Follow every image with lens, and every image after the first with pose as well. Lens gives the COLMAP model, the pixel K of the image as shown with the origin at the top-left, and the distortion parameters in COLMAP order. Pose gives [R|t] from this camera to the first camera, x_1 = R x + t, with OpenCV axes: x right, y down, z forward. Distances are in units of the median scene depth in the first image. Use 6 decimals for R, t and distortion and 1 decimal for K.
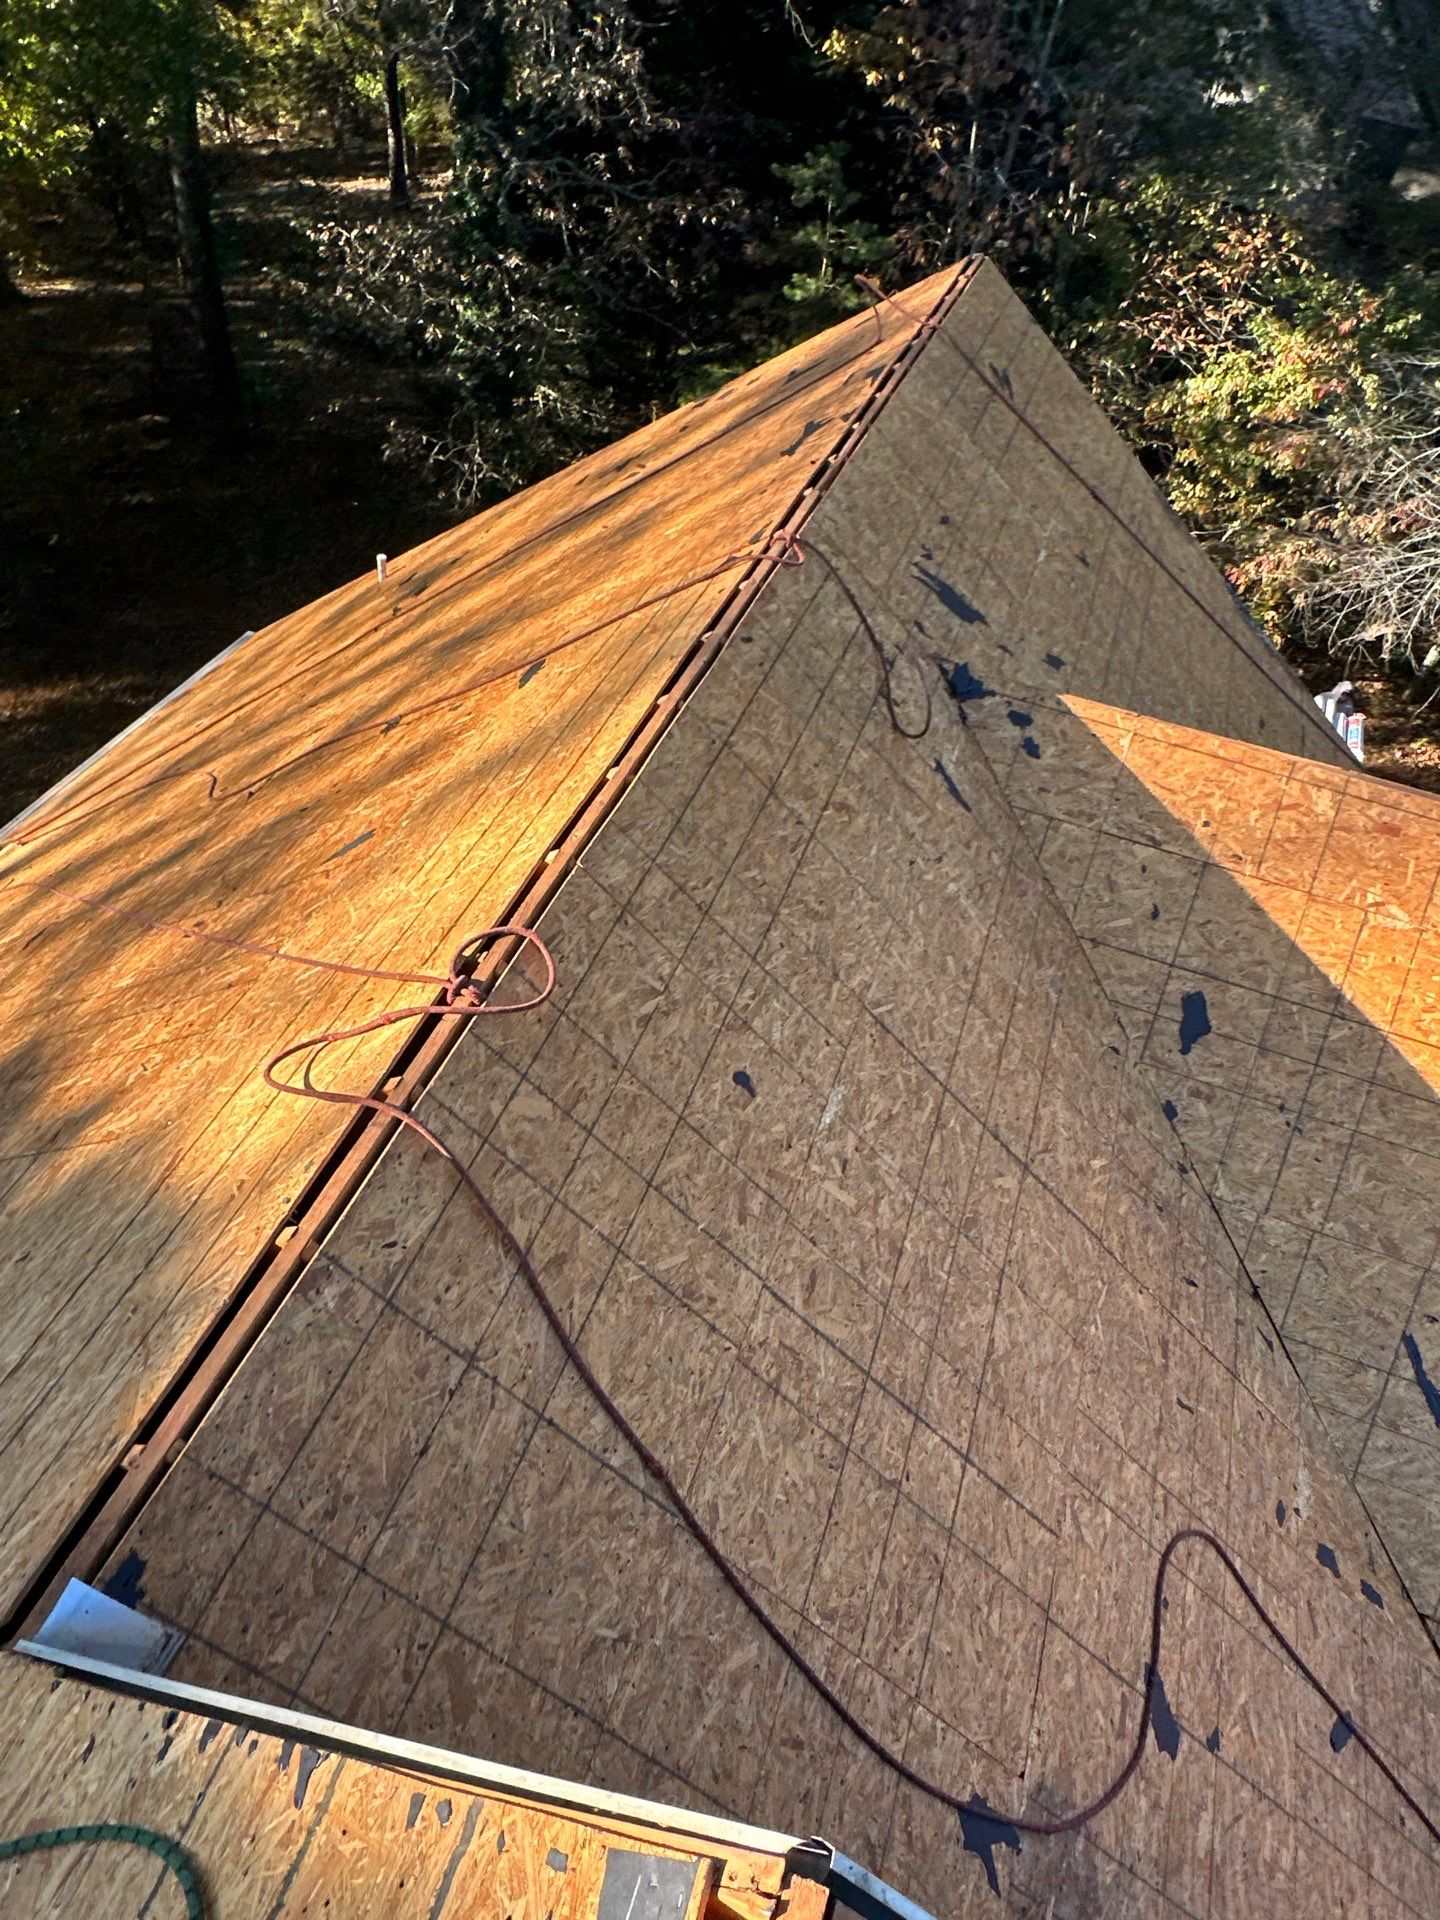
lens RADIAL K [[1217.4, 0, 723.9], [0, 1217.4, 957.8], [0, 0, 1]] dist [-0.003032, 0.001591]
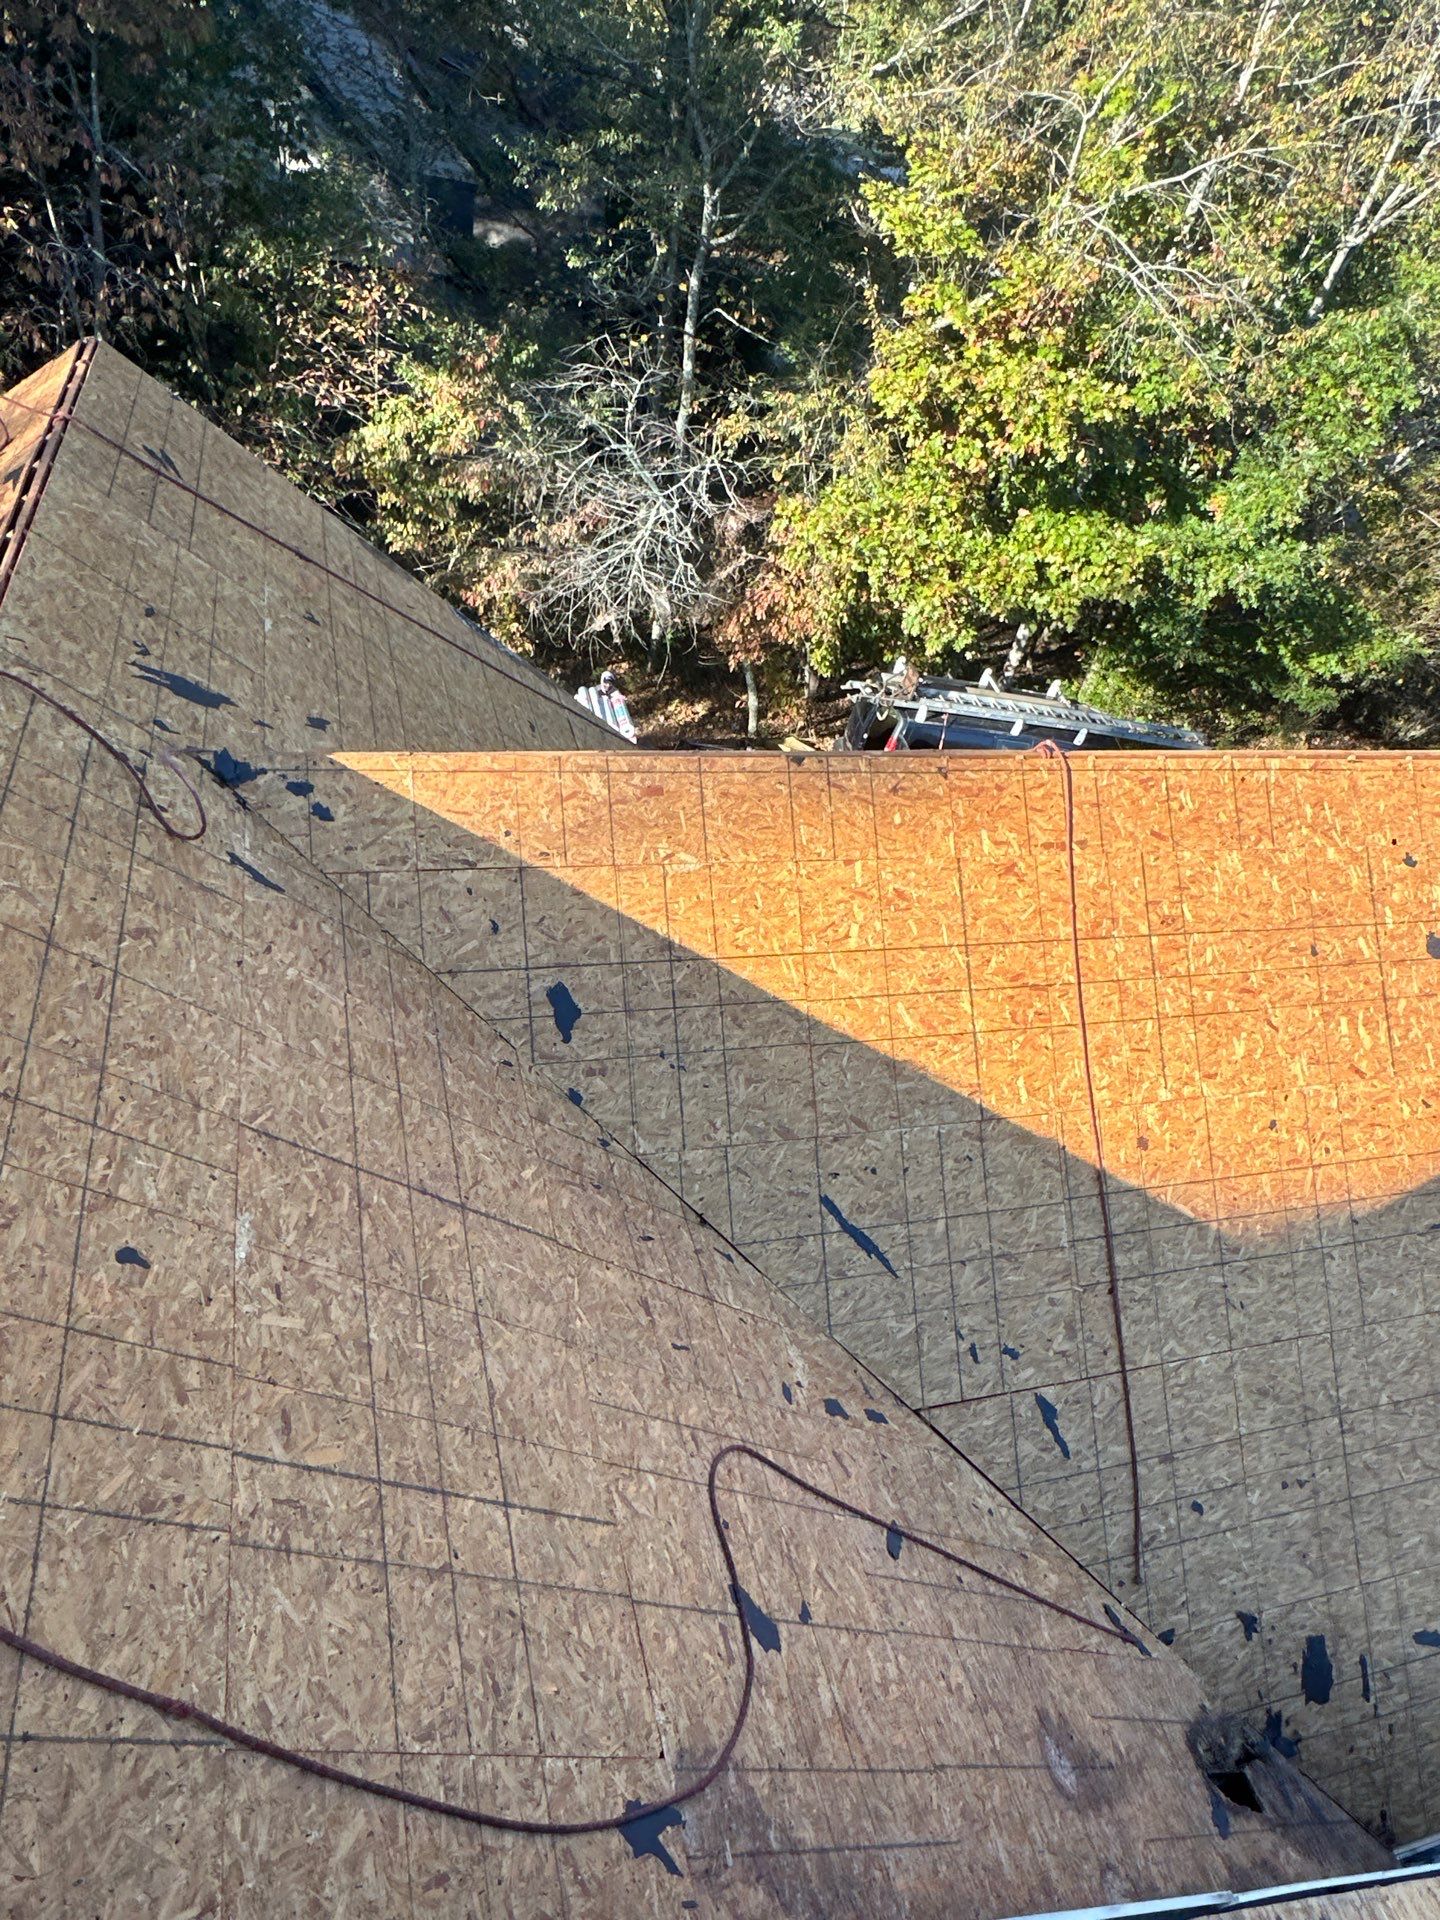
lens RADIAL K [[1218.6, 0, 725.6], [0, 1218.6, 954.4], [0, 0, 1]] dist [-0.006331, 0.004832]
pose [[0.820478, -0.336937, 0.461832, 0.025892], [0.354758, 0.933574, 0.050852, 0.002056], [-0.448288, 0.122116, 0.885509, -0.014594]]
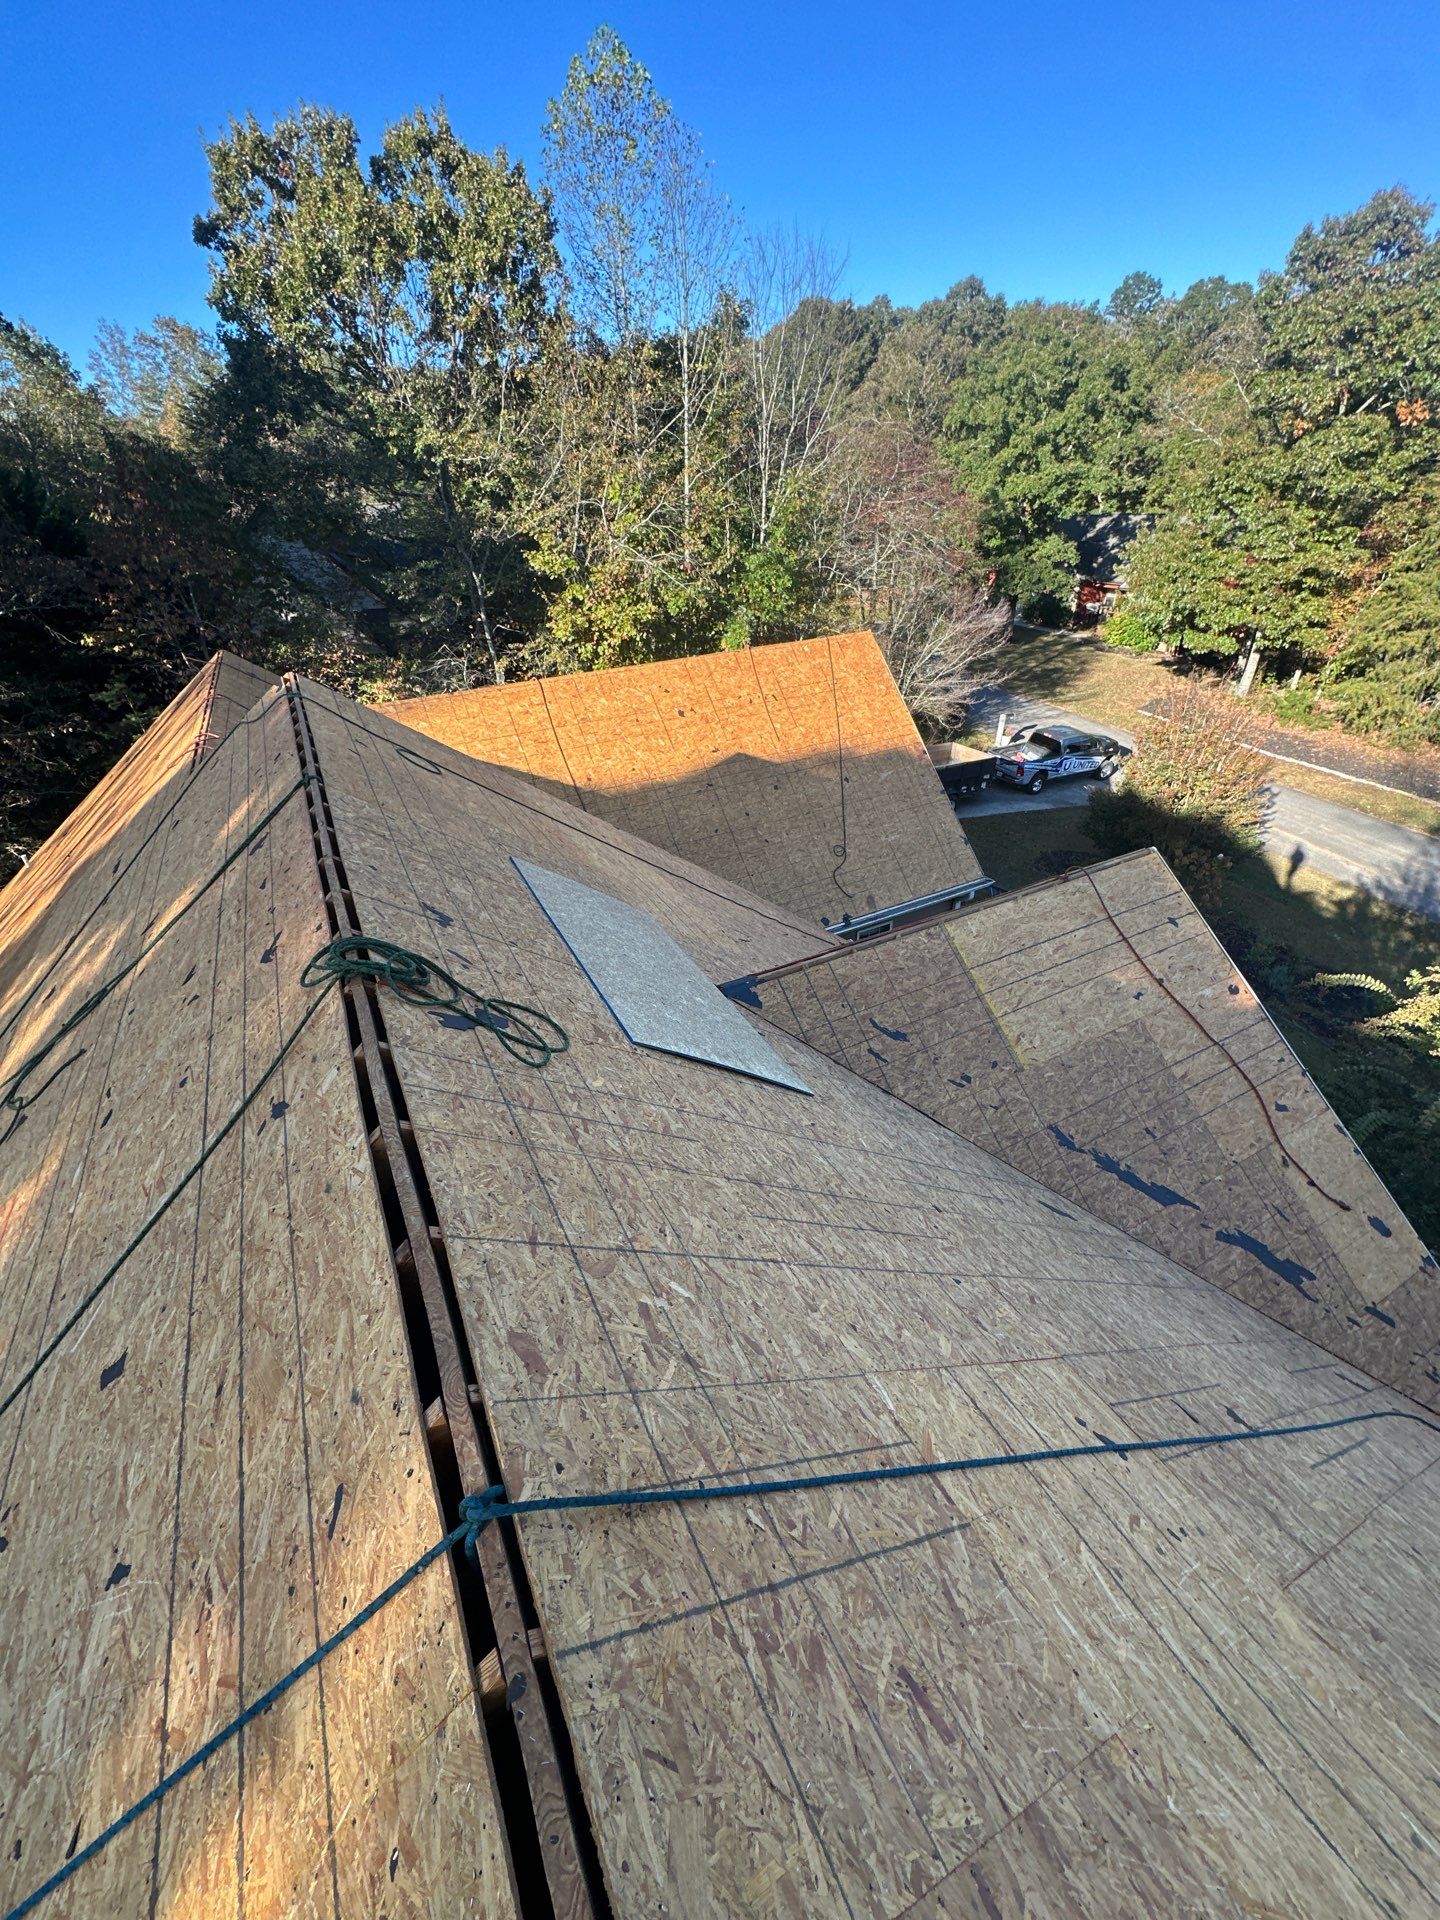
lens RADIAL K [[770.5, 0, 710.1], [0, 770.5, 947.6], [0, 0, 1]] dist [-0.000617, -0.000177]
pose [[0.680989, -0.492285, 0.542134, -0.596539], [0.598711, 0.800572, -0.025097, 1.249208], [-0.421662, 0.341672, 0.839917, -1.355684]]
